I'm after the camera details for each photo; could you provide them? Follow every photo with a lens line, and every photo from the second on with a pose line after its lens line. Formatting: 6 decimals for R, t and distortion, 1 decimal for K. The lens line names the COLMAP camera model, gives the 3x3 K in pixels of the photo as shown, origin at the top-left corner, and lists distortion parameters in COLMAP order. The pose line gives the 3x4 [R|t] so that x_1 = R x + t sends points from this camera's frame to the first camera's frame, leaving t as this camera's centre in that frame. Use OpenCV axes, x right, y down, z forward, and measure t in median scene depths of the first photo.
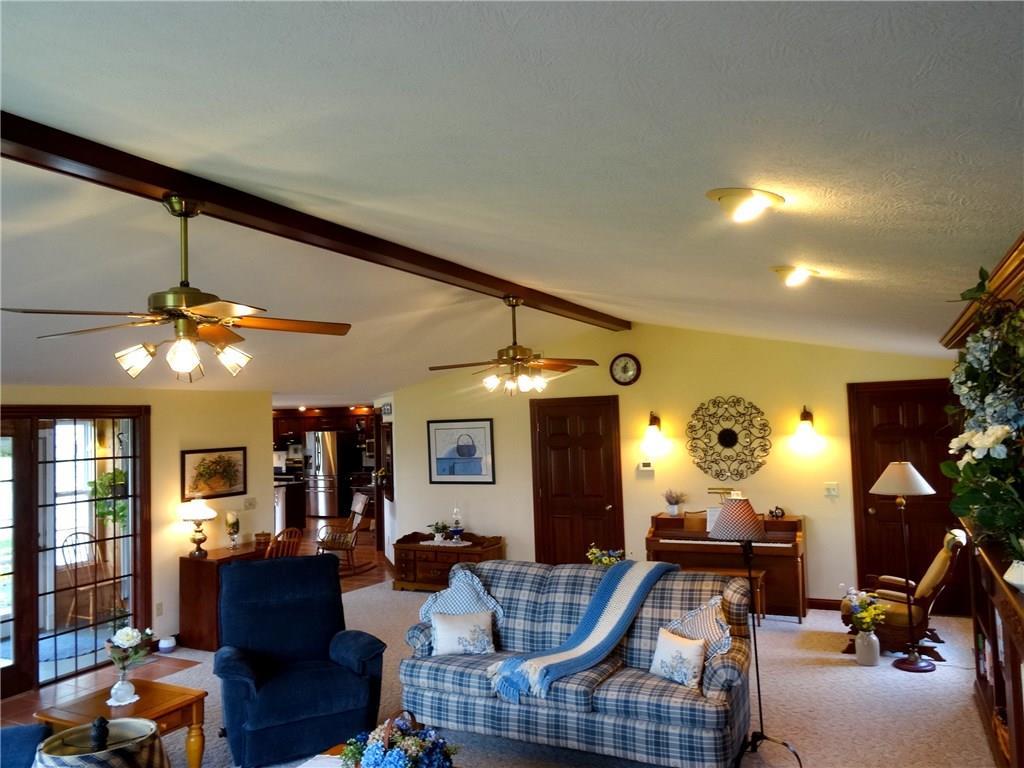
lens RADIAL K [[771.3, 0, 512.2], [0, 771.3, 382.1], [0, 0, 1]] dist [-0.006966, 0.011353]
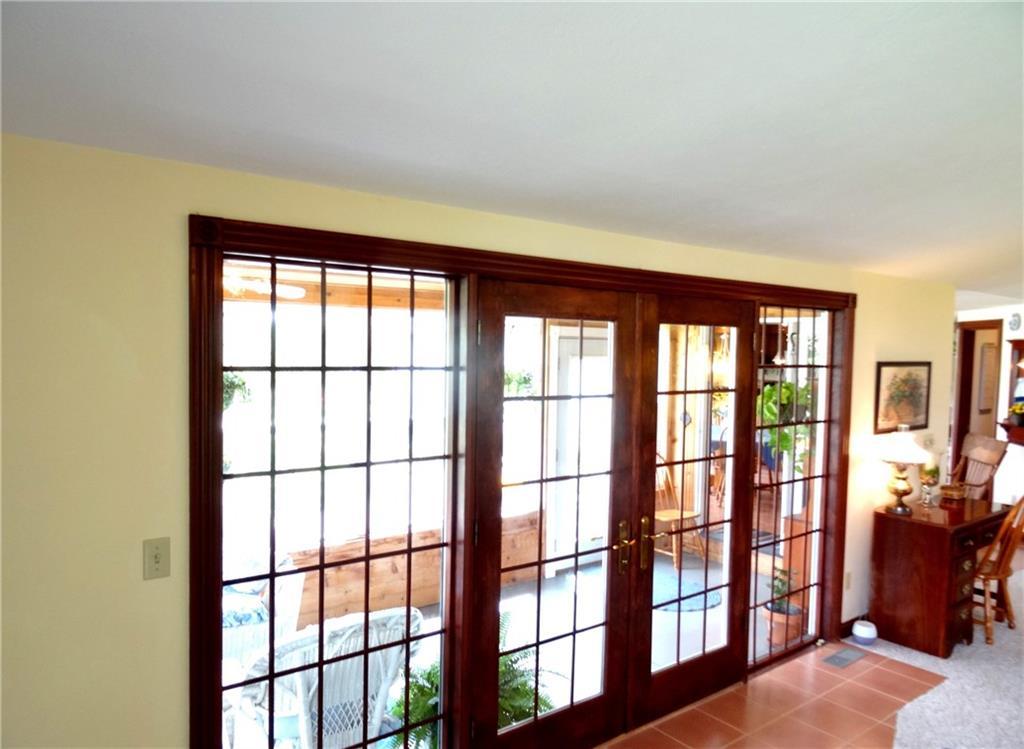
lens RADIAL K [[732.6, 0, 508.3], [0, 732.6, 383.3], [0, 0, 1]] dist [-0.009248, 0.001300]
pose [[0.899449, 0.066334, -0.431963, -0.396341], [-0.022782, 0.994187, 0.105233, 0.041647], [0.436432, -0.084811, 0.895731, 0.232486]]
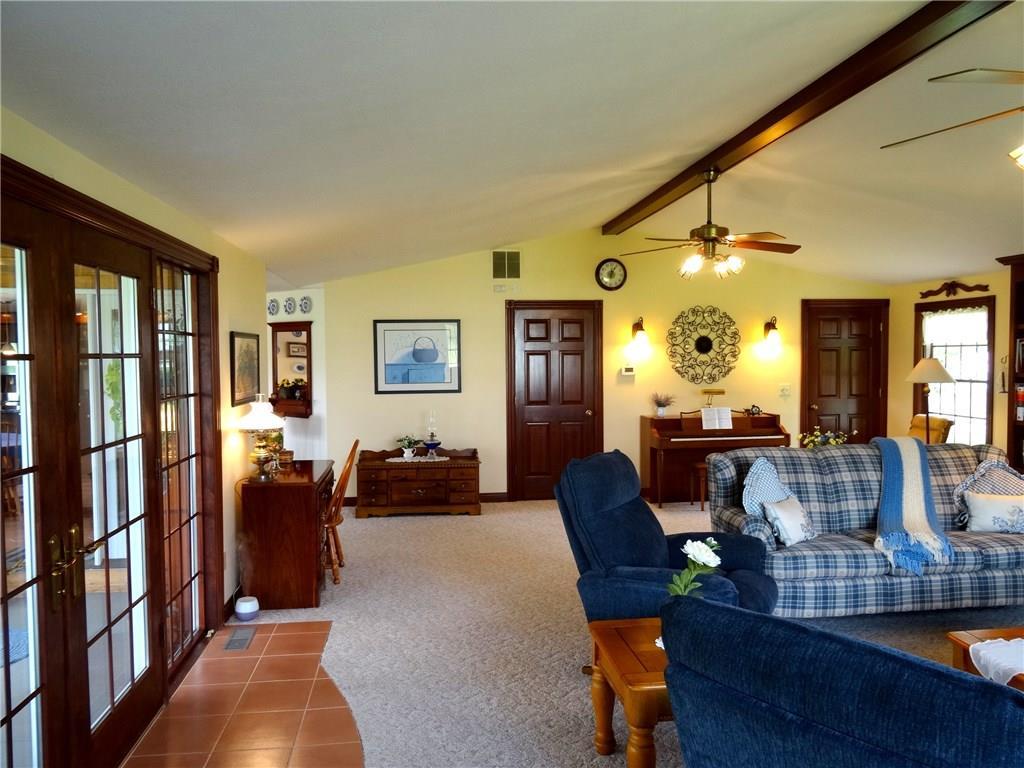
lens RADIAL K [[741.6, 0, 515.6], [0, 741.6, 384.7], [0, 0, 1]] dist [-0.000998, 0.004209]
pose [[0.831091, 0.001644, 0.556135, -0.523640], [-0.045673, 0.996819, 0.065308, 0.073291], [-0.554258, -0.079678, 0.828522, 0.281488]]
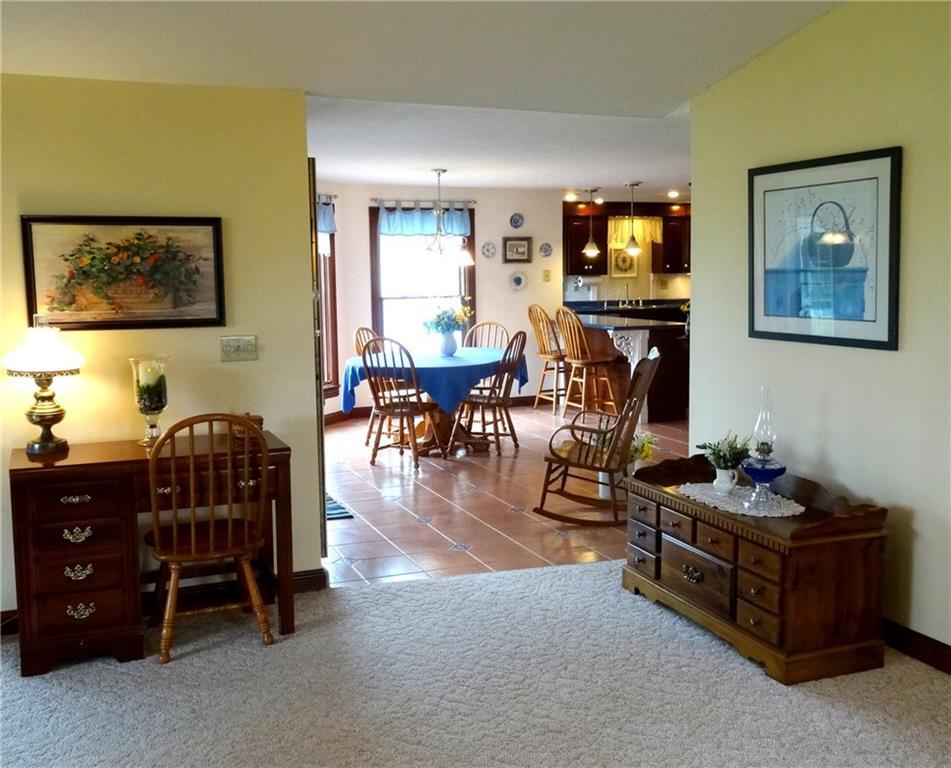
lens RADIAL K [[1041.6, 0, 491.8], [0, 1041.6, 374.1], [0, 0, 1]] dist [0.043843, 0.000000]
pose [[0.765505, 0.091553, -0.636883, 0.153958], [0.017735, 0.986447, 0.163119, 0.076051], [0.643185, -0.136164, 0.753507, 0.630818]]
